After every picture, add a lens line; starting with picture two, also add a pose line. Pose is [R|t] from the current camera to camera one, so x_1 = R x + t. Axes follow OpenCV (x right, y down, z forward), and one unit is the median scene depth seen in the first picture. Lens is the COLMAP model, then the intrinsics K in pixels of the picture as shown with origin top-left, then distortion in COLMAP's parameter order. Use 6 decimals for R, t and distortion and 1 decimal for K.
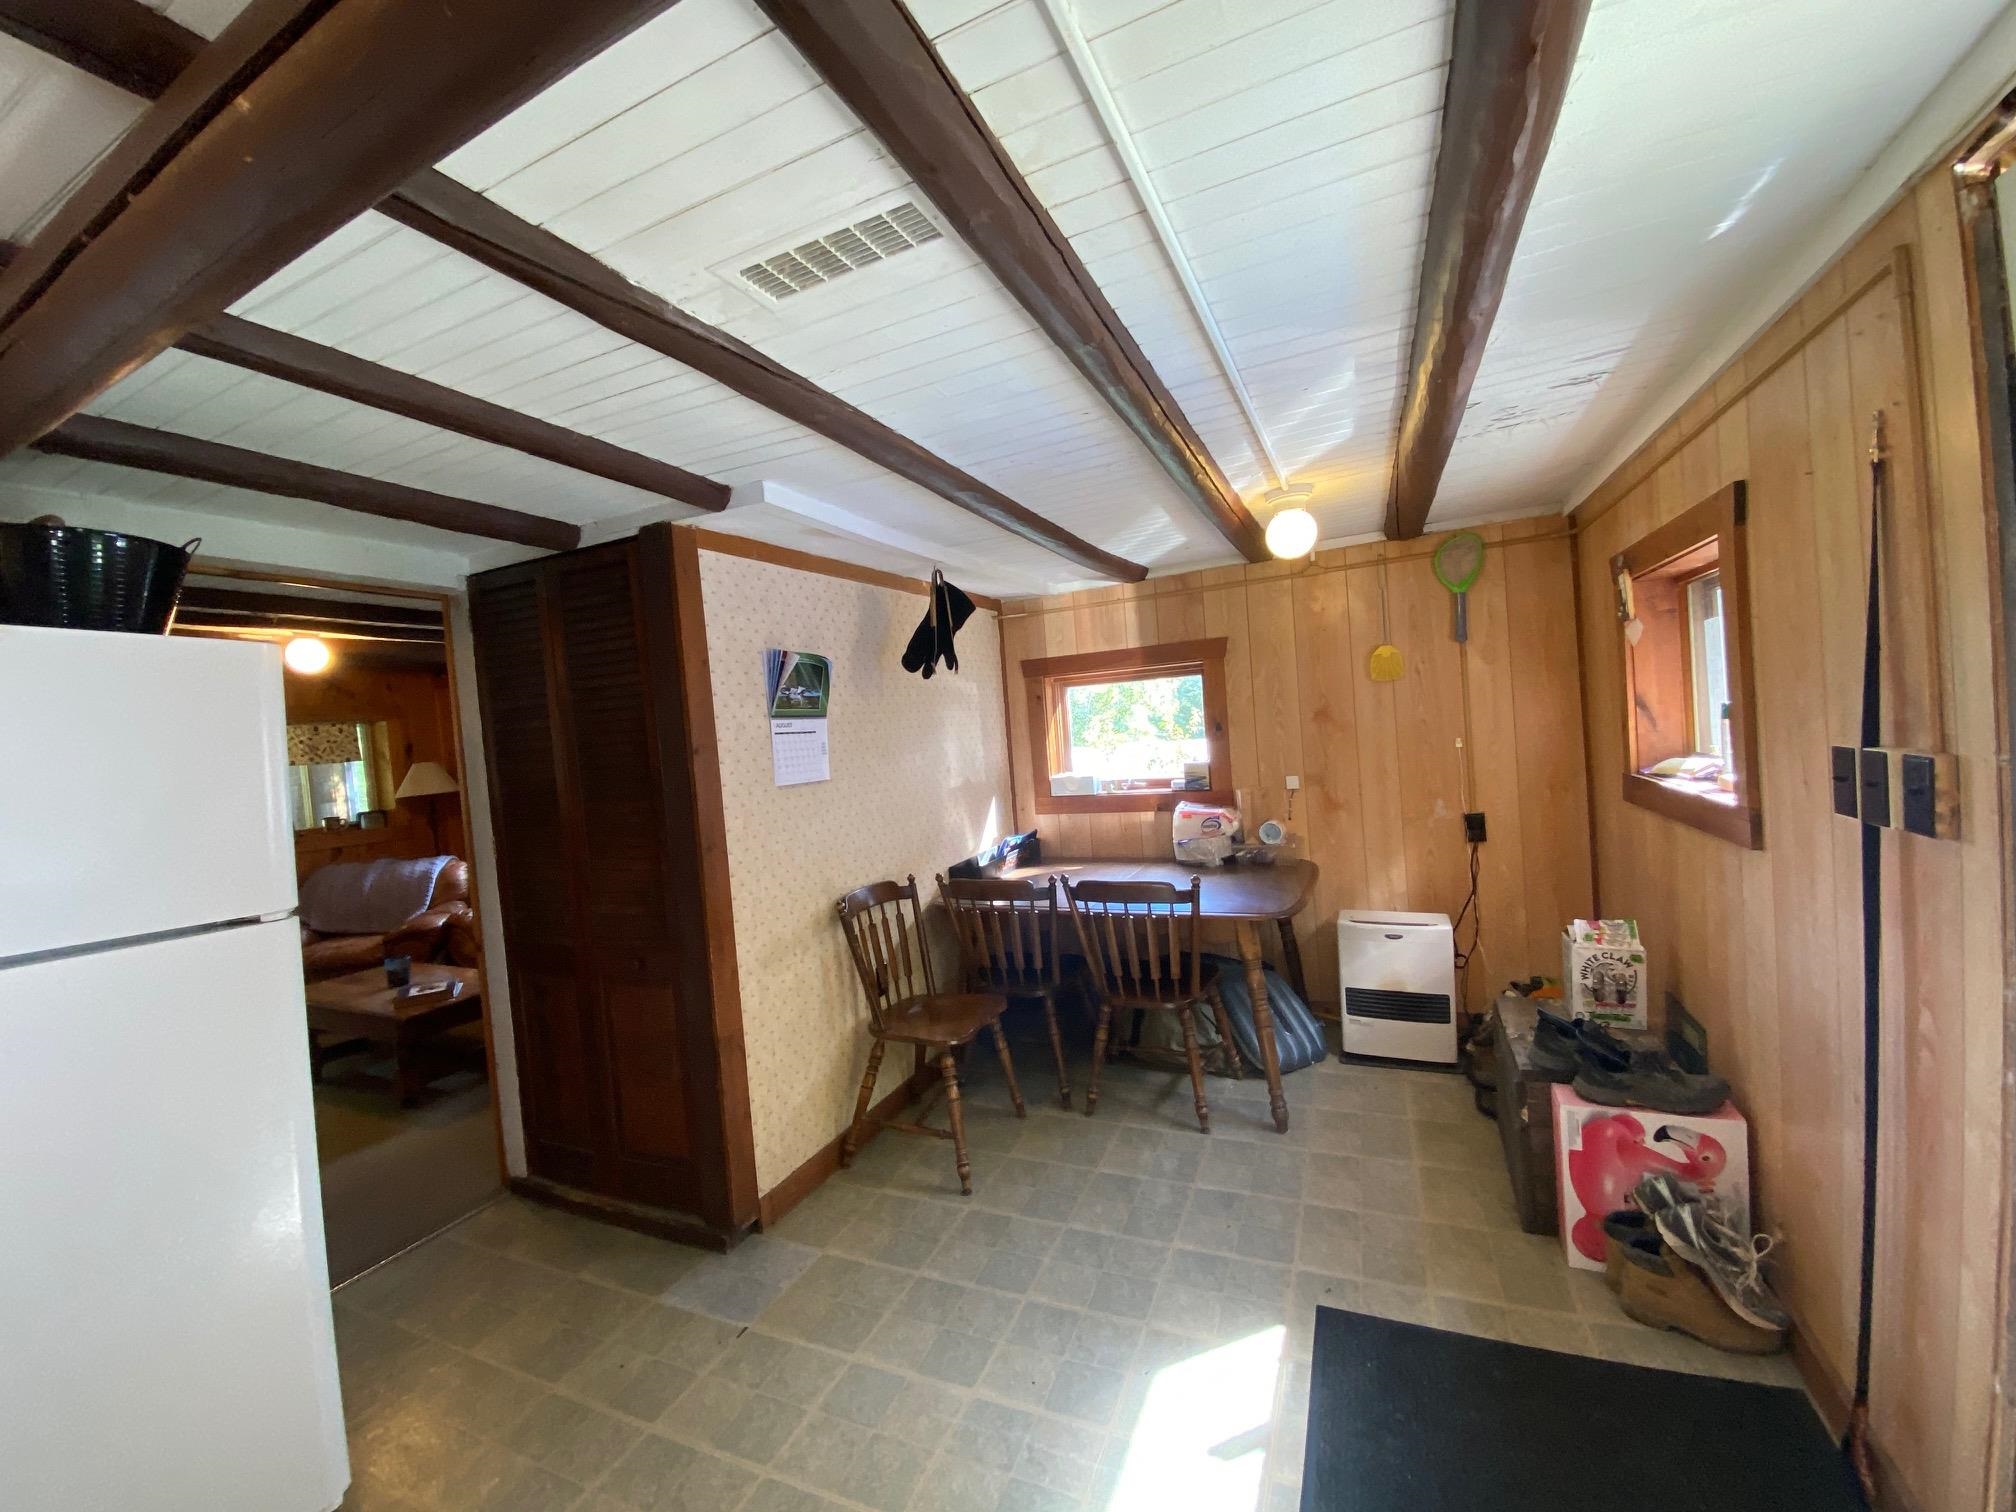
lens RADIAL K [[820.8, 0, 995.7], [0, 820.8, 740.0], [0, 0, 1]] dist [0.010982, -0.015065]
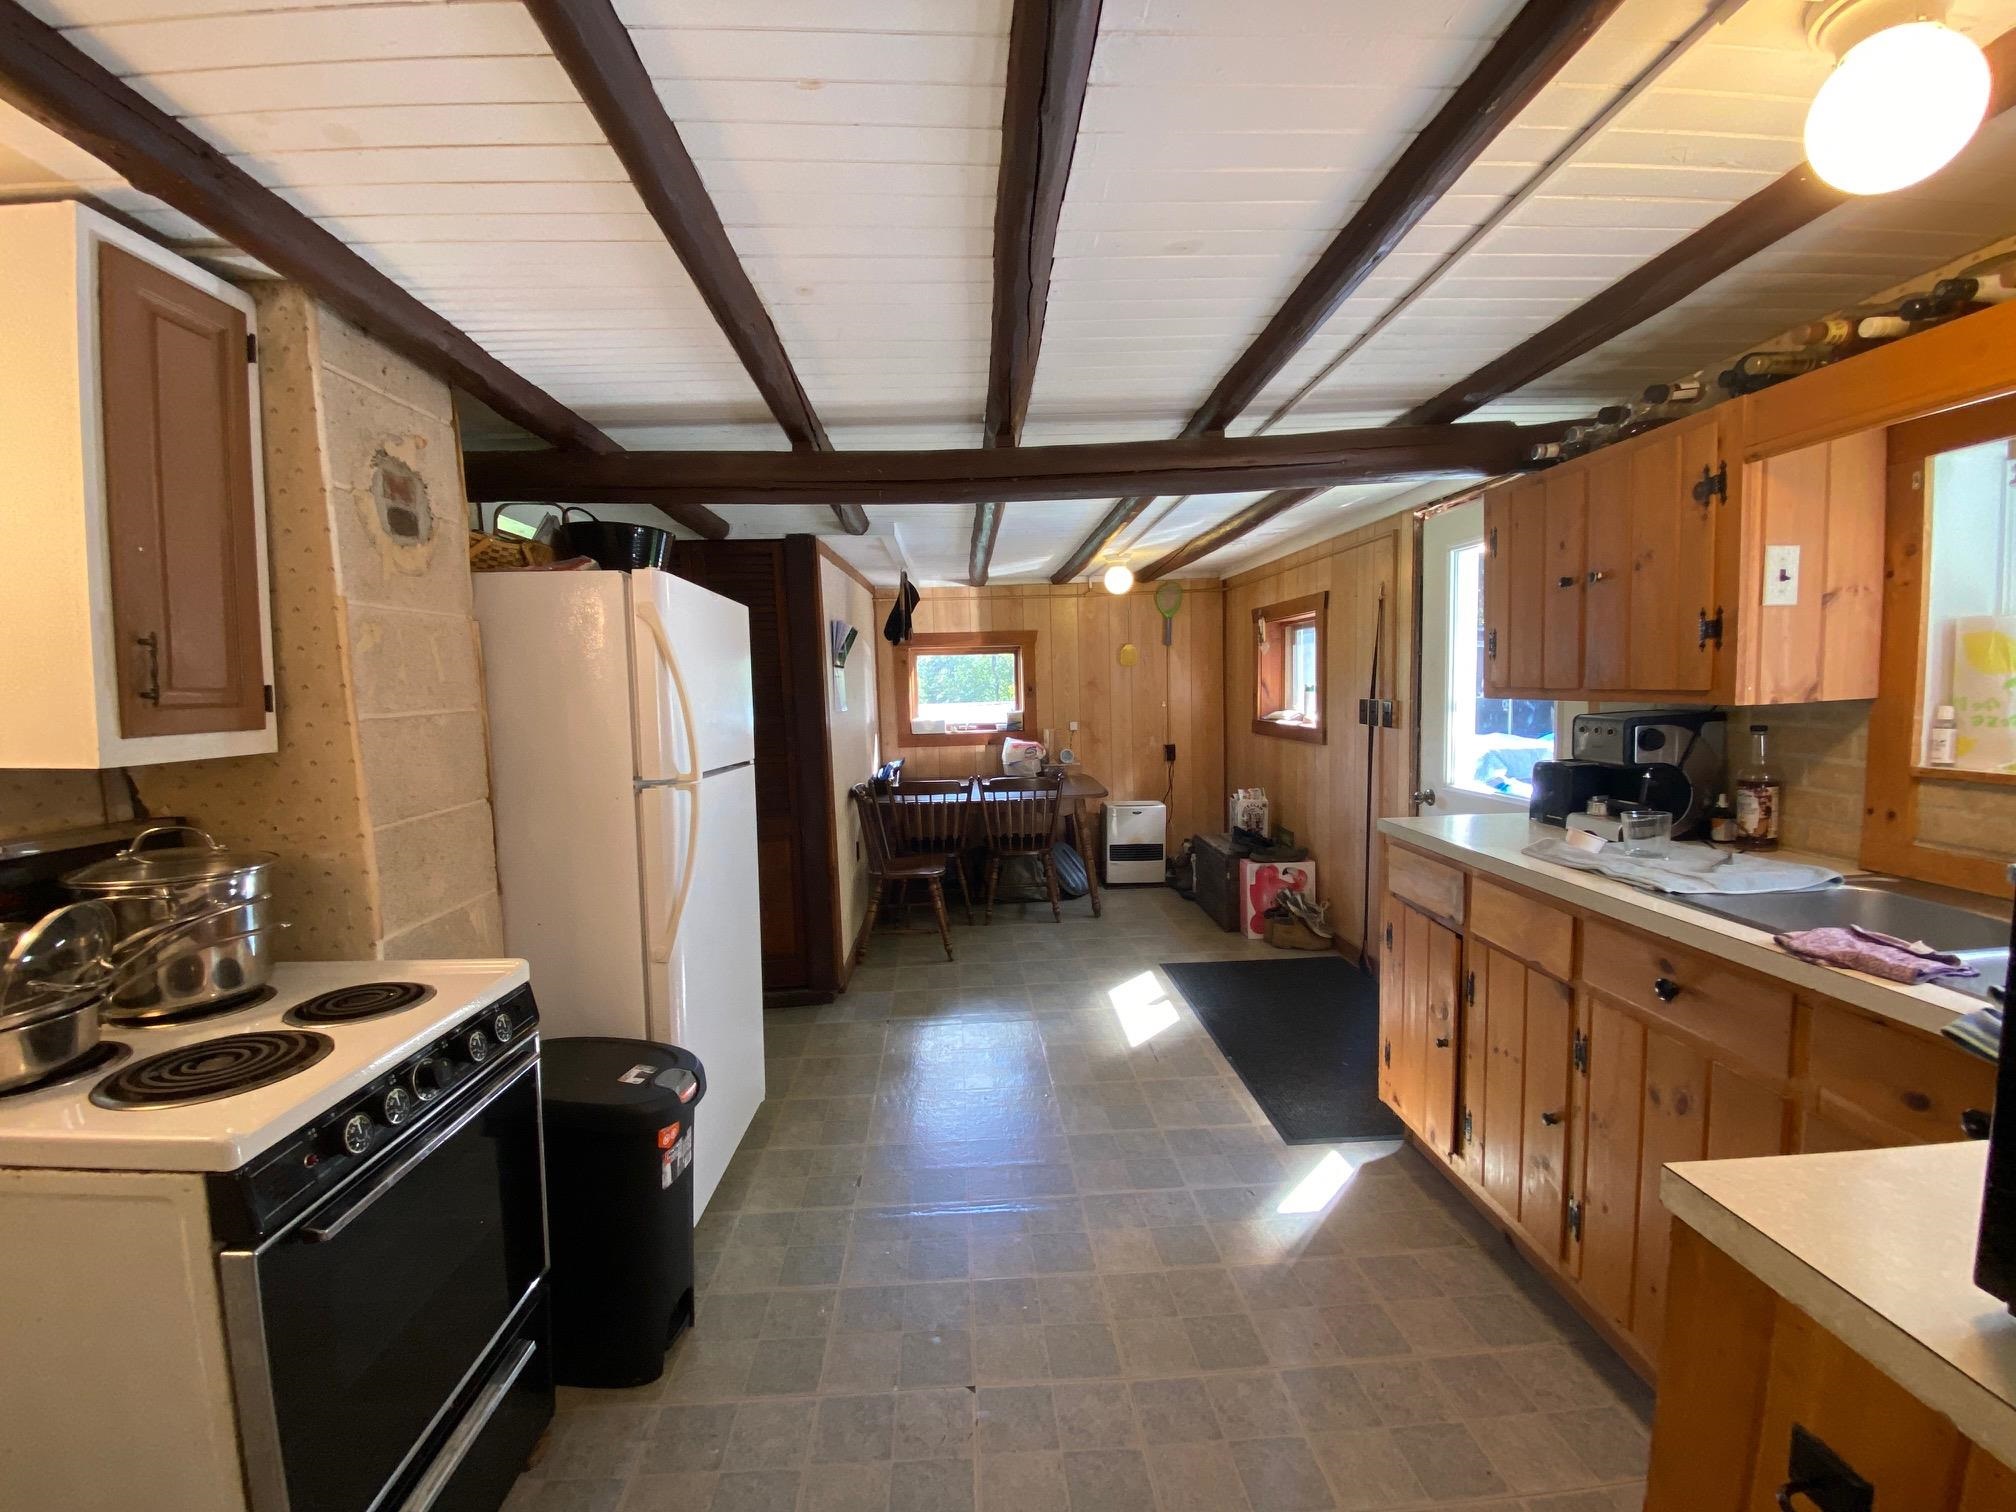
lens RADIAL K [[820.8, 0, 988.9], [0, 820.8, 739.4], [0, 0, 1]] dist [0.010982, -0.015065]
pose [[0.888070, 0.018211, 0.459348, -0.619064], [-0.032835, 0.999176, 0.023869, 0.054196], [-0.458535, -0.036280, 0.887936, -0.405974]]
